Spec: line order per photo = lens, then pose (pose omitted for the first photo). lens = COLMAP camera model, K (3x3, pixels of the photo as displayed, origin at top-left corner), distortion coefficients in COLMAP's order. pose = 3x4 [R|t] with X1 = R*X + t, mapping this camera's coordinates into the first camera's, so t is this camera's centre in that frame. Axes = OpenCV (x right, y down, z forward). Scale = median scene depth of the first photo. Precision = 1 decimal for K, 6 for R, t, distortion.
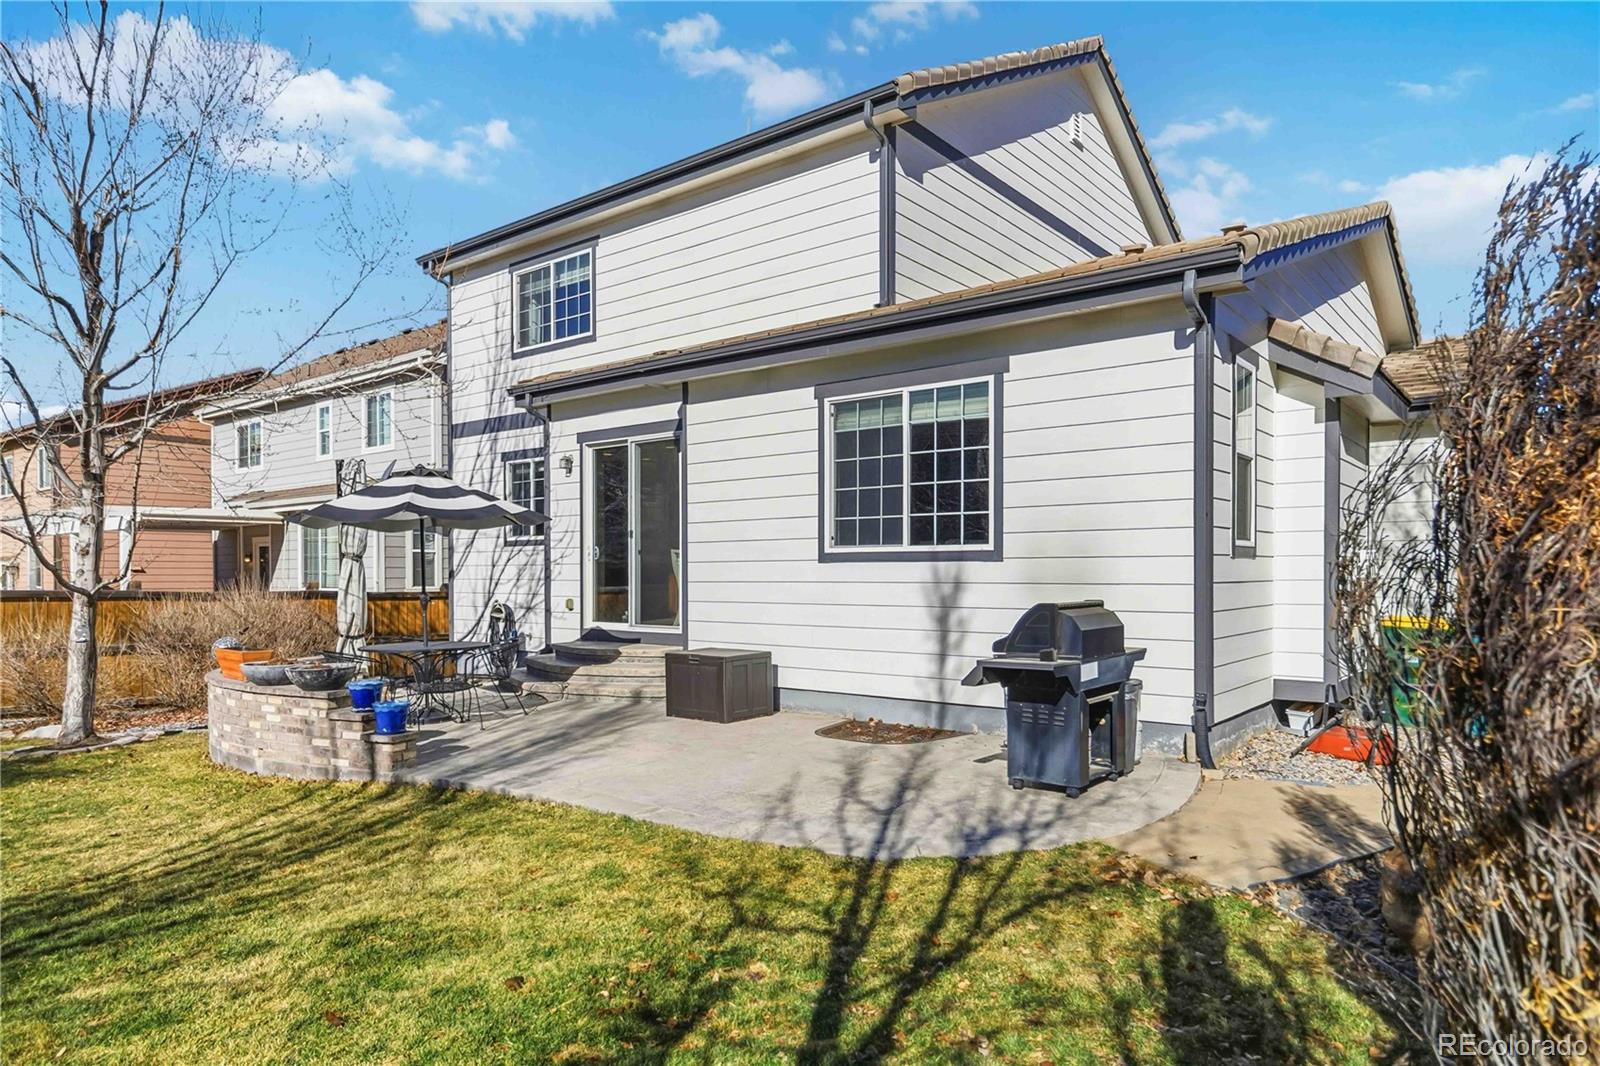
lens RADIAL K [[952.6, 0, 798.7], [0, 952.6, 586.0], [0, 0, 1]] dist [-0.016433, 0.000255]
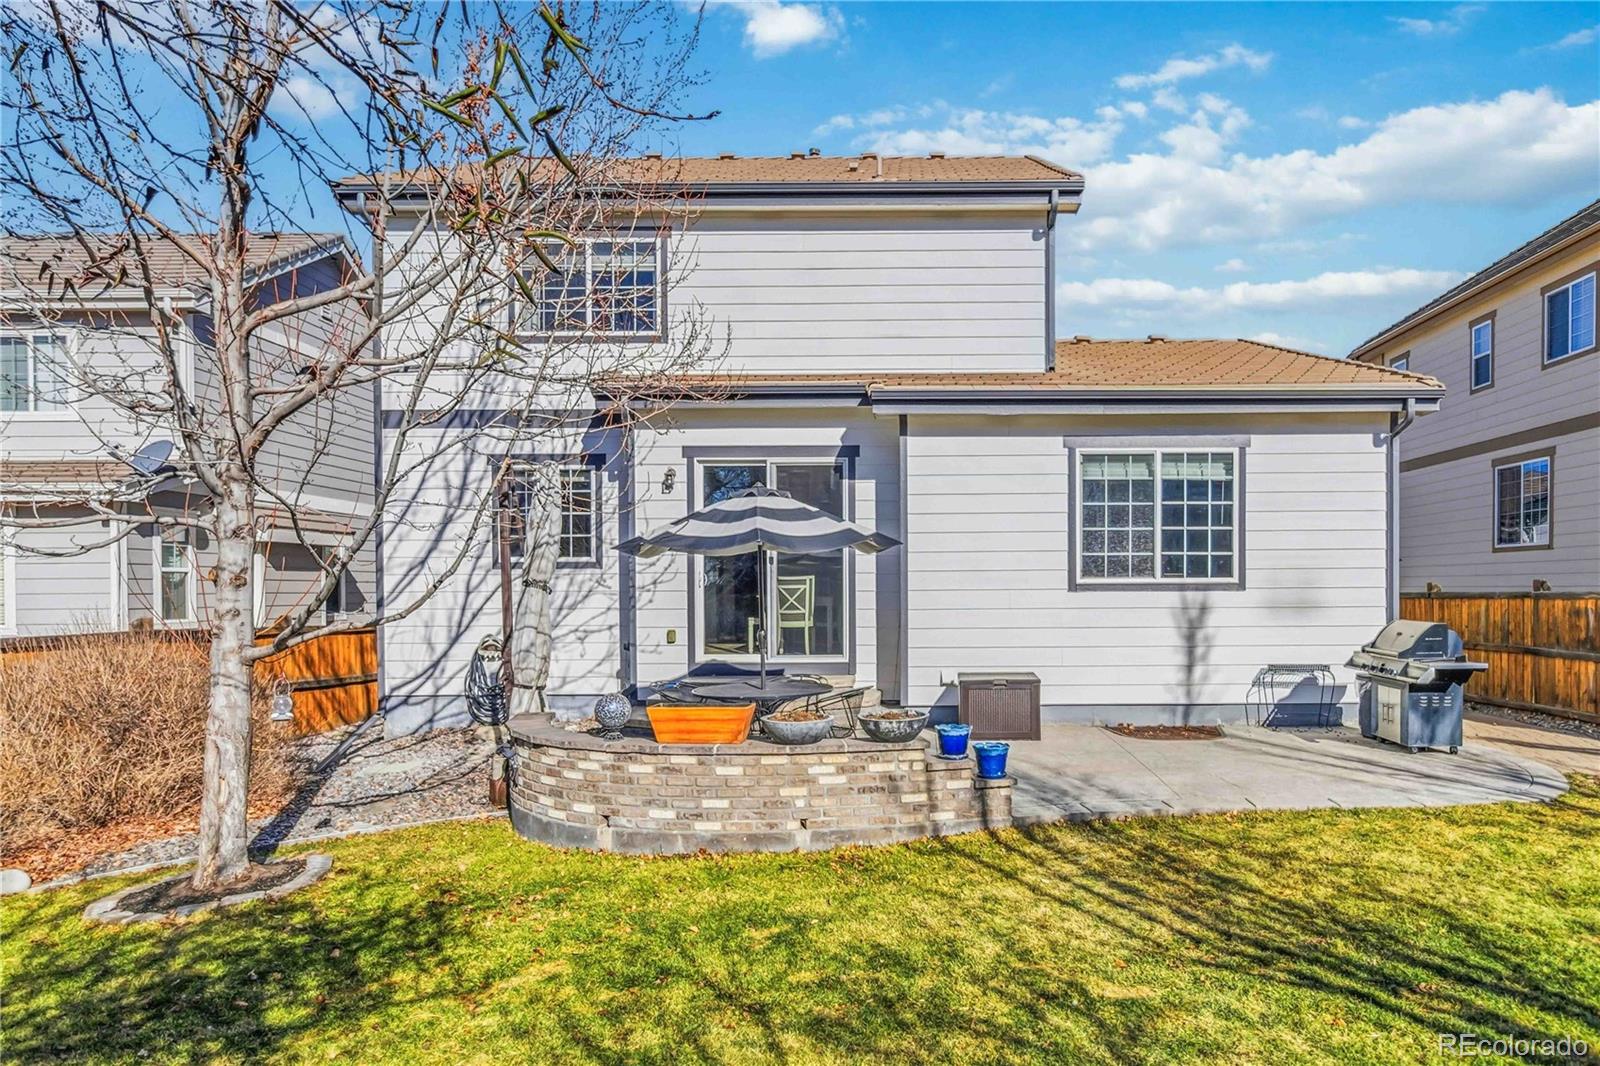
lens RADIAL K [[945.8, 0, 859.6], [0, 945.8, 595.3], [0, 0, 1]] dist [0.000932, -0.002387]
pose [[0.792968, -0.007624, 0.609215, -0.936204], [0.011838, 0.999926, -0.002894, -0.021334], [-0.609148, 0.009507, 0.792999, 0.274404]]
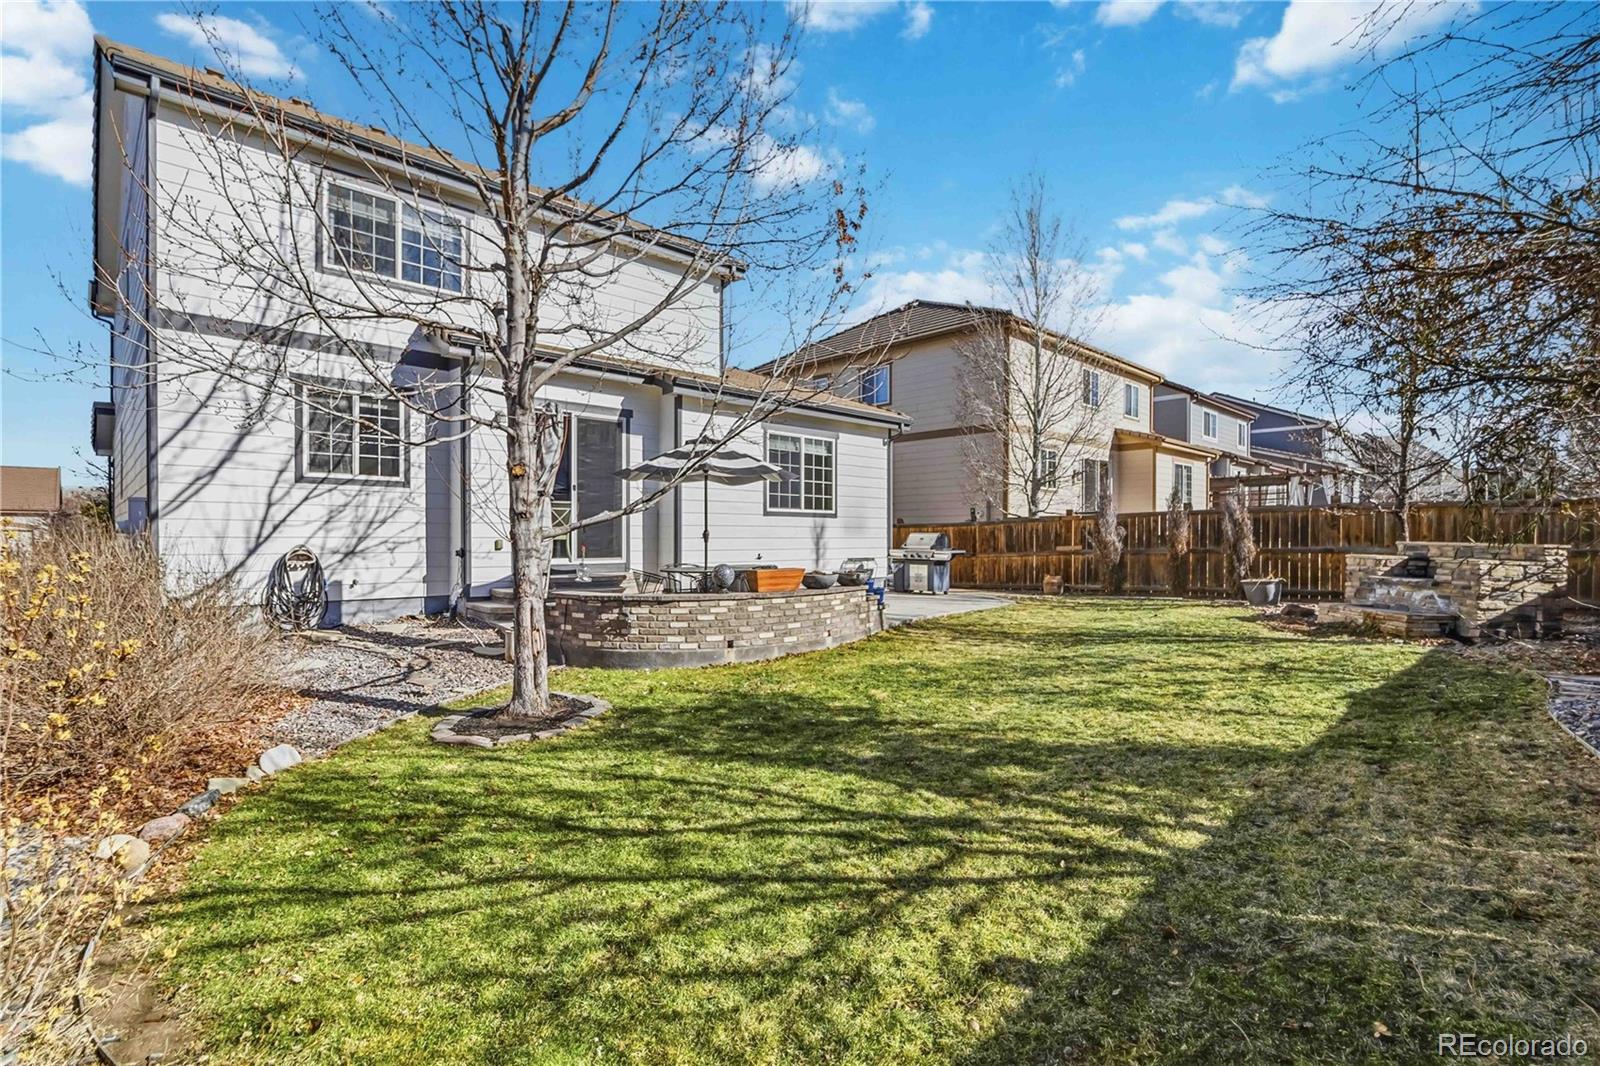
lens RADIAL K [[745.9, 0, 808.5], [0, 745.9, 535.0], [0, 0, 1]] dist [-0.001974, -0.000330]
pose [[0.138748, 0.002905, 0.990323, -1.539471], [0.009656, 0.999944, -0.004286, 0.021661], [-0.990281, 0.010157, 0.138712, 0.762731]]
